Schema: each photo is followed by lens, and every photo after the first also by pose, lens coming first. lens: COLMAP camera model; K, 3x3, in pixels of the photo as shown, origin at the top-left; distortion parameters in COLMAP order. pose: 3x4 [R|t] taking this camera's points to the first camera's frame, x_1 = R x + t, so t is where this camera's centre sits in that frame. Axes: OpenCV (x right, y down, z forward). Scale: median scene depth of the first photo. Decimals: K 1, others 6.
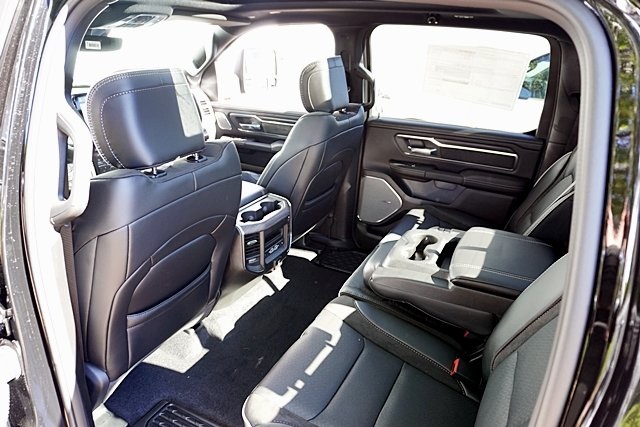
lens RADIAL K [[428.3, 0, 320.0], [0, 428.3, 213.5], [0, 0, 1]] dist [-0.059091, 0.051343]
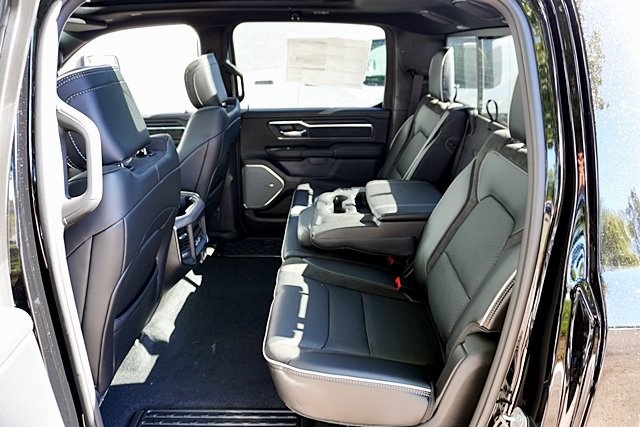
lens RADIAL K [[428.3, 0, 320.0], [0, 428.3, 213.5], [0, 0, 1]] dist [-0.059091, 0.051343]
pose [[0.896832, -0.204600, 0.392213, -0.221222], [0.207514, 0.977589, 0.035463, 0.039820], [-0.390679, 0.049585, 0.919191, -0.060229]]
